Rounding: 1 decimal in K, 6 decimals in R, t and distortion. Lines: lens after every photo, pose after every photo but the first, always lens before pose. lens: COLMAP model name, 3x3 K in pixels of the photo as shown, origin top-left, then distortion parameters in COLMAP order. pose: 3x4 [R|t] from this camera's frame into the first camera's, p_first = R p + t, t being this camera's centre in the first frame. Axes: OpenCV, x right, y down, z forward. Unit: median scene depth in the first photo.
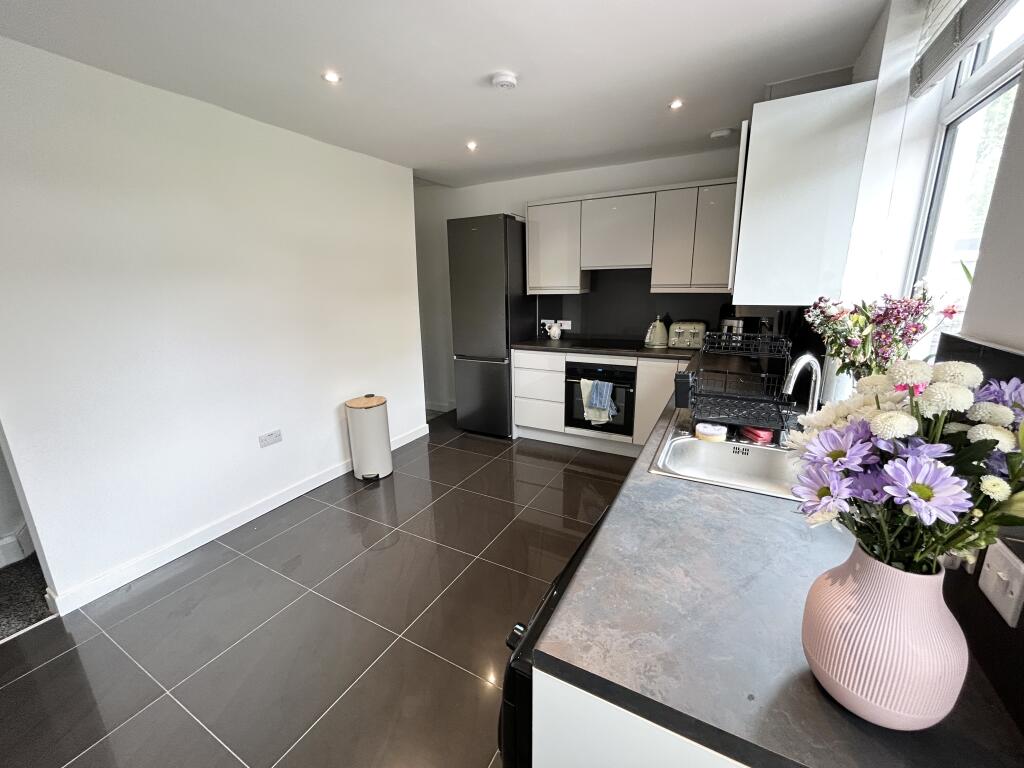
lens RADIAL K [[411.4, 0, 512.0], [0, 411.4, 384.0], [0, 0, 1]] dist [0.000240, 0.000290]
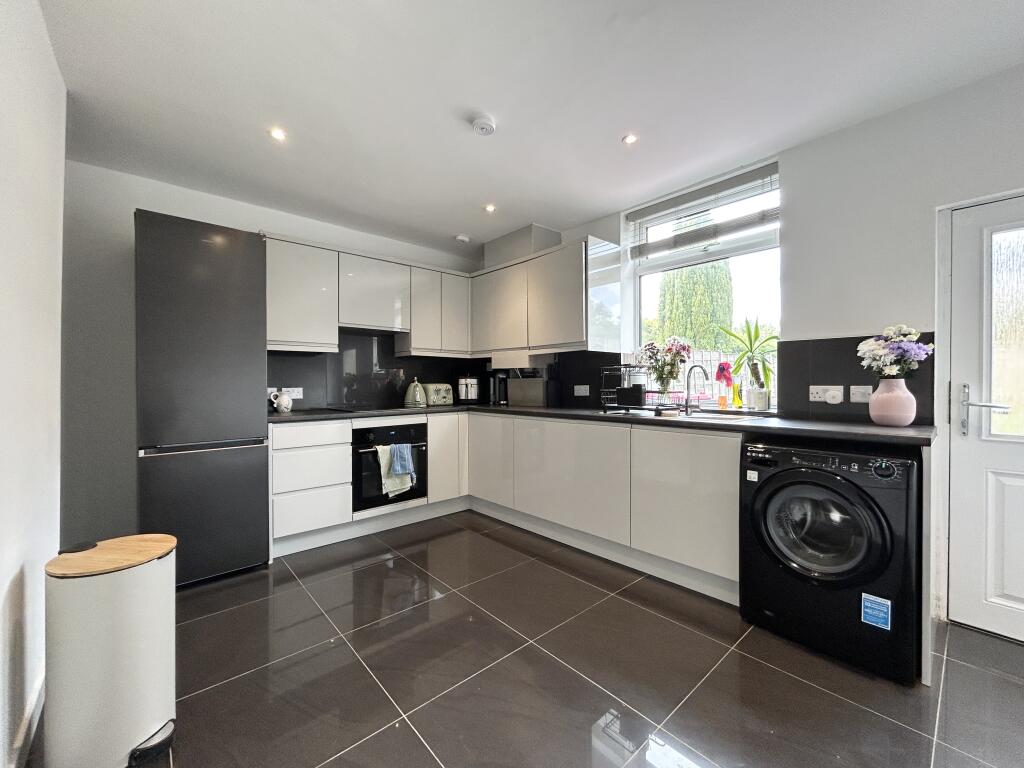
lens RADIAL K [[411.4, 0, 512.0], [0, 411.4, 384.0], [0, 0, 1]] dist [0.000240, 0.000290]
pose [[0.343735, 0.011207, 0.939000, -0.535601], [0.222567, 0.970466, -0.093056, 0.004614], [-0.912310, 0.240977, 0.331089, 0.417187]]
